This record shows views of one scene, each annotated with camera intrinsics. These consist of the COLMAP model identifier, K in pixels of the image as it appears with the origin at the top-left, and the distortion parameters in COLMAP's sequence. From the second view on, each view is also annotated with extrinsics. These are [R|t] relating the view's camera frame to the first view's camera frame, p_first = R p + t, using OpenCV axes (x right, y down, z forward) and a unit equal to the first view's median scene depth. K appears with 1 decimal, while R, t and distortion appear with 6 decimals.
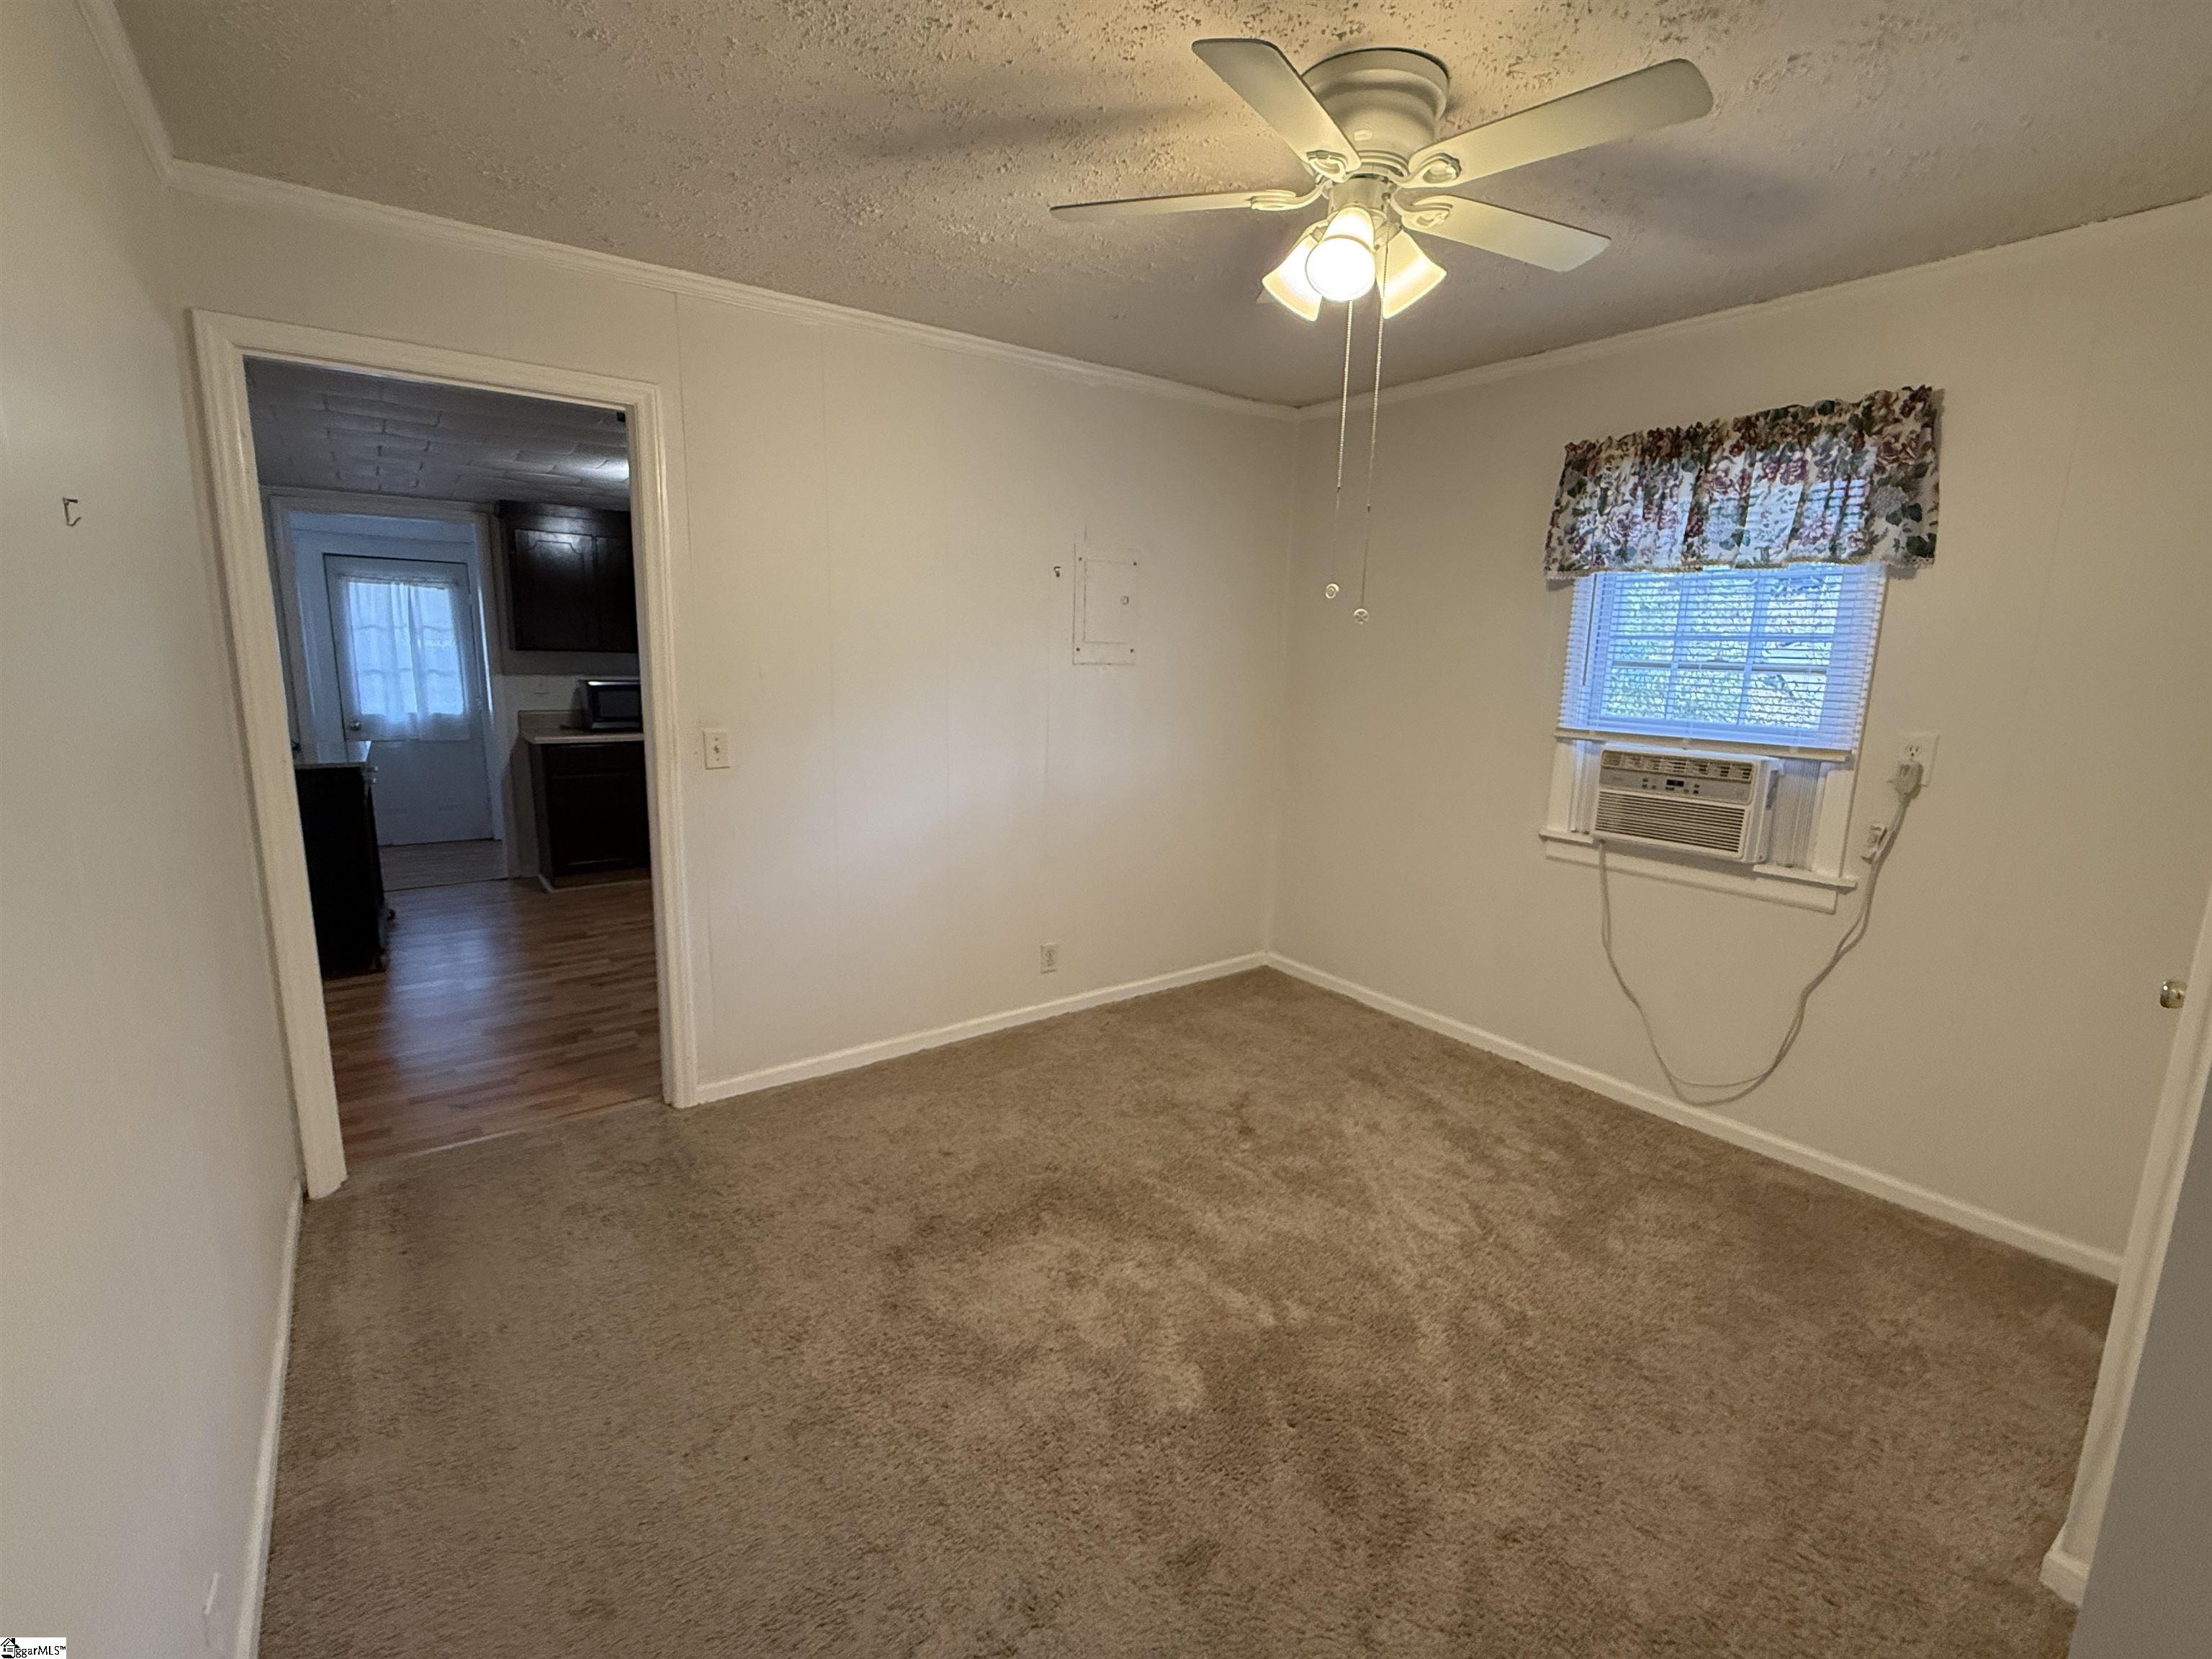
lens RADIAL K [[982.0, 0, 1106.0], [0, 982.0, 829.5], [0, 0, 1]] dist [0.004502, -0.000121]
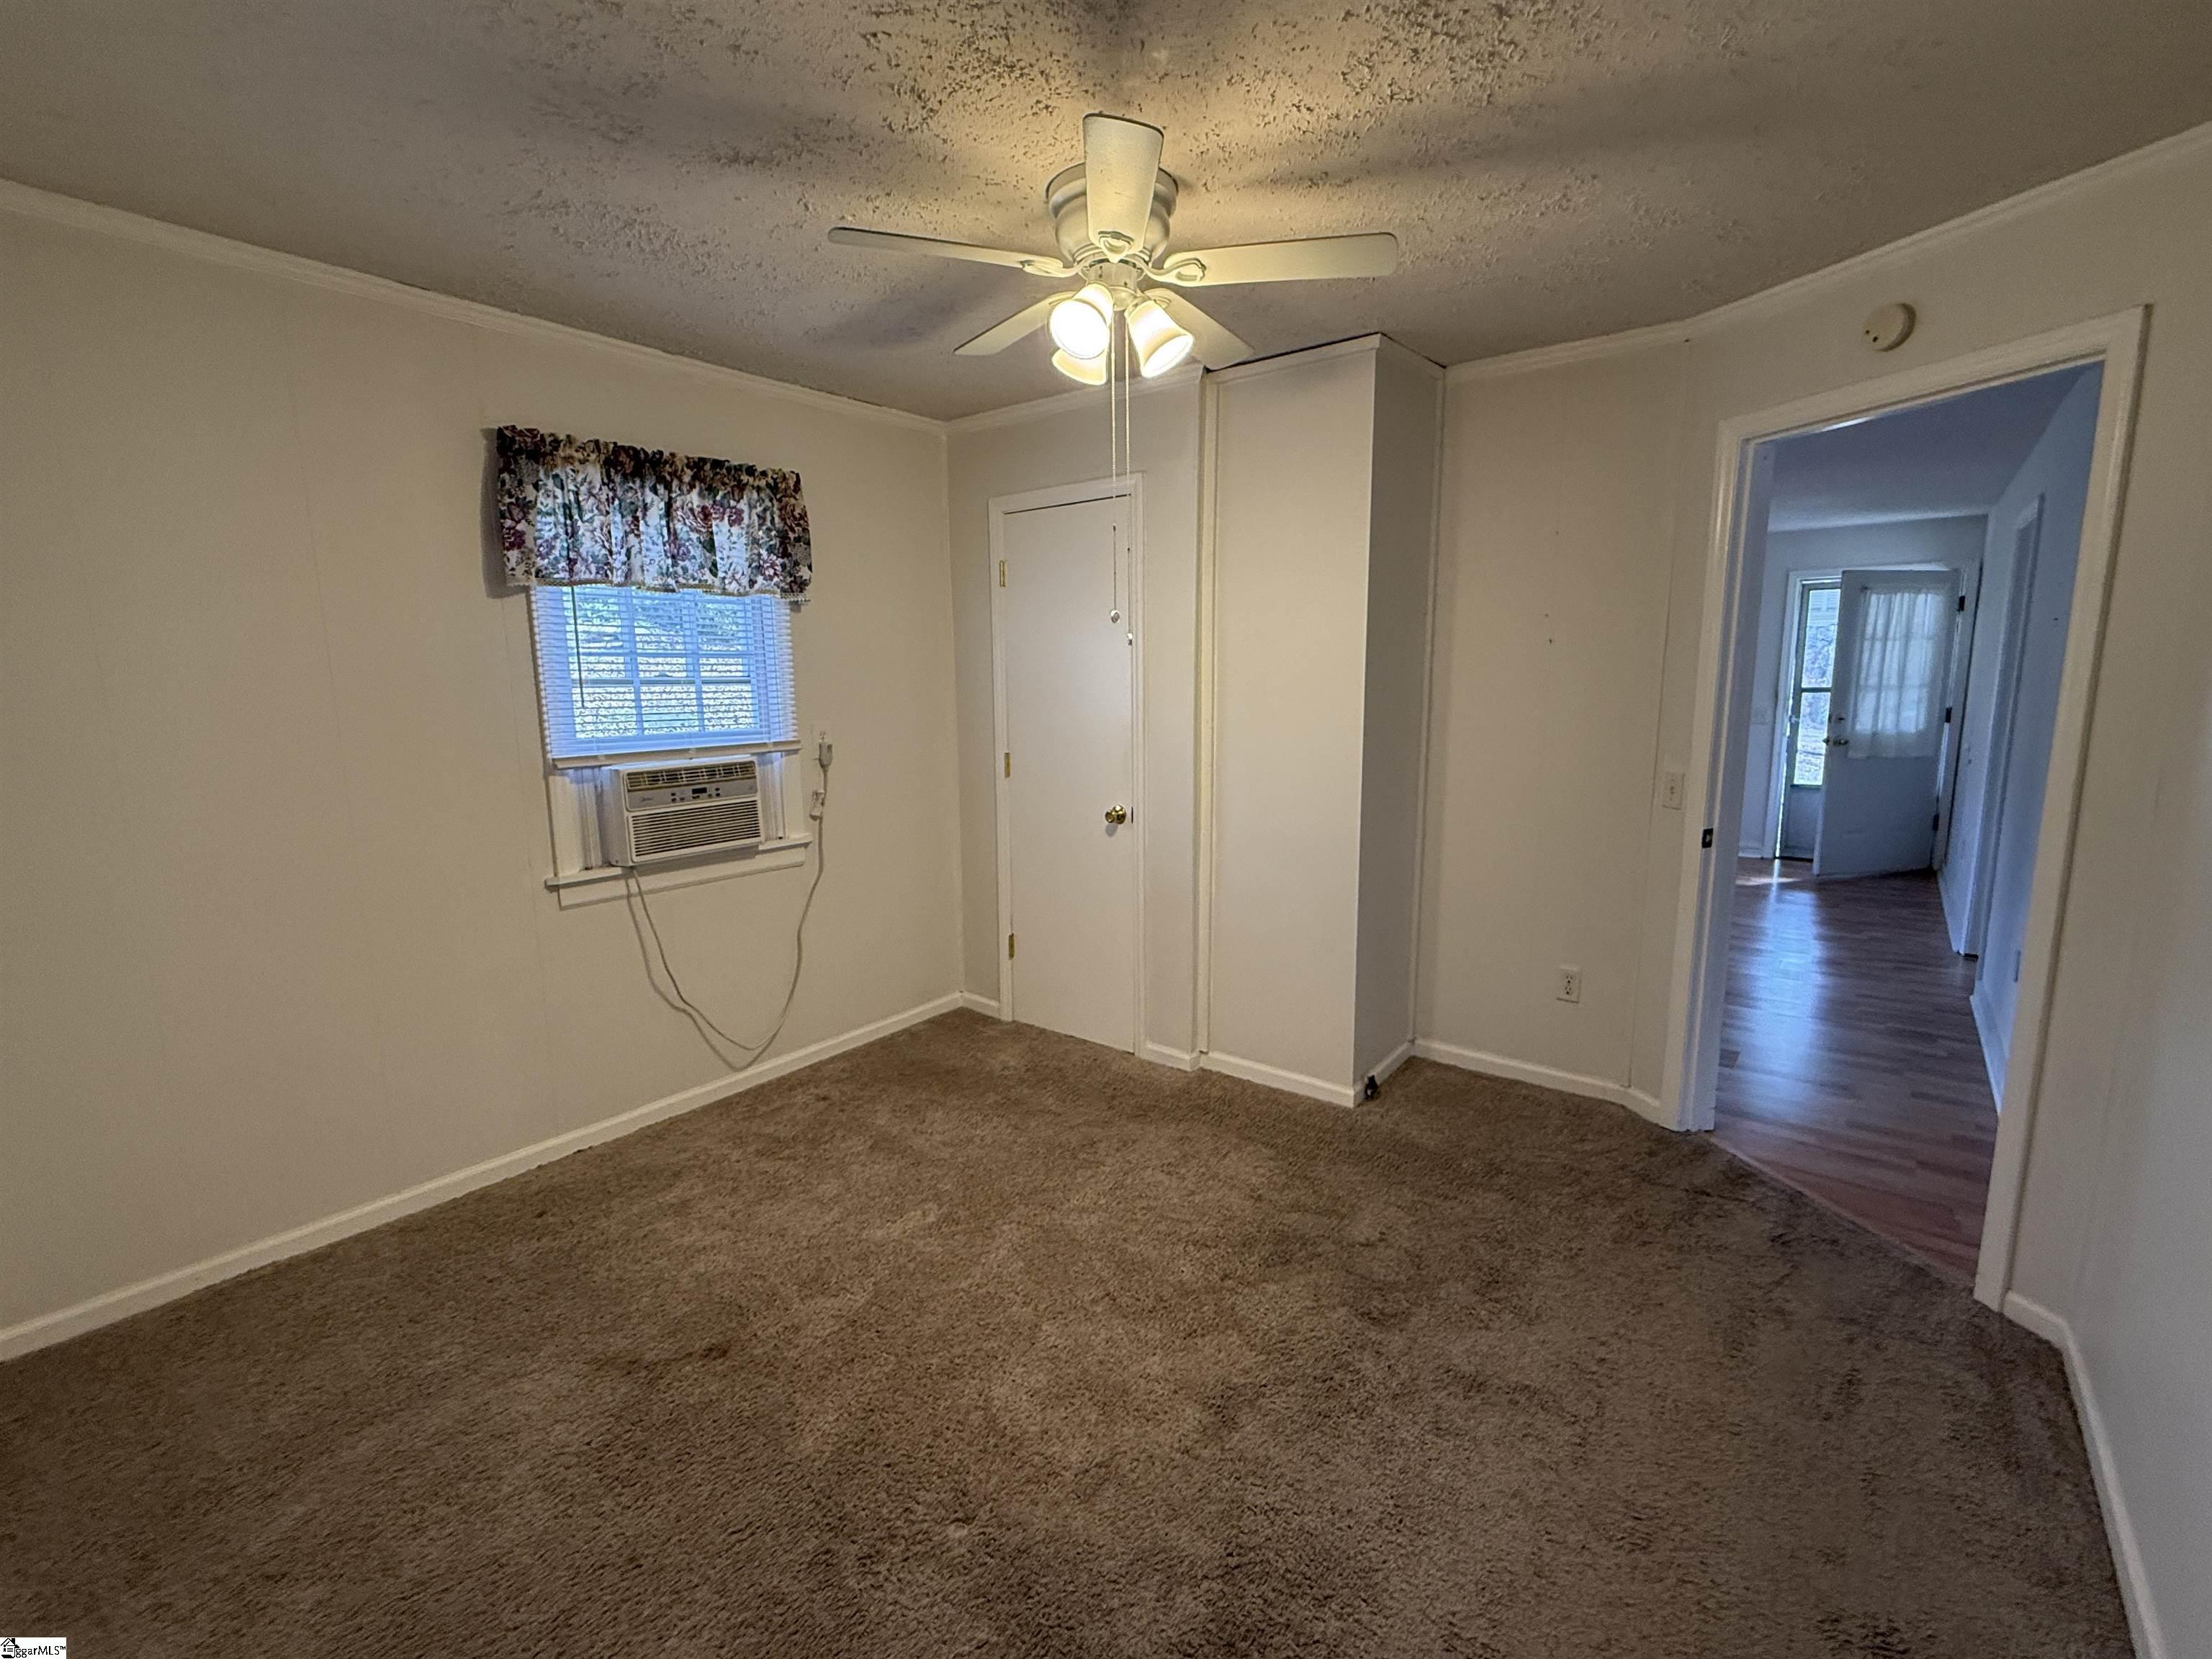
lens RADIAL K [[982.0, 0, 1106.0], [0, 982.0, 829.5], [0, 0, 1]] dist [0.004502, -0.000121]
pose [[-0.268595, -0.174292, 0.947354, -0.569191], [0.179476, 0.957216, 0.226991, -0.173836], [-0.946385, 0.230996, -0.225822, 0.852713]]
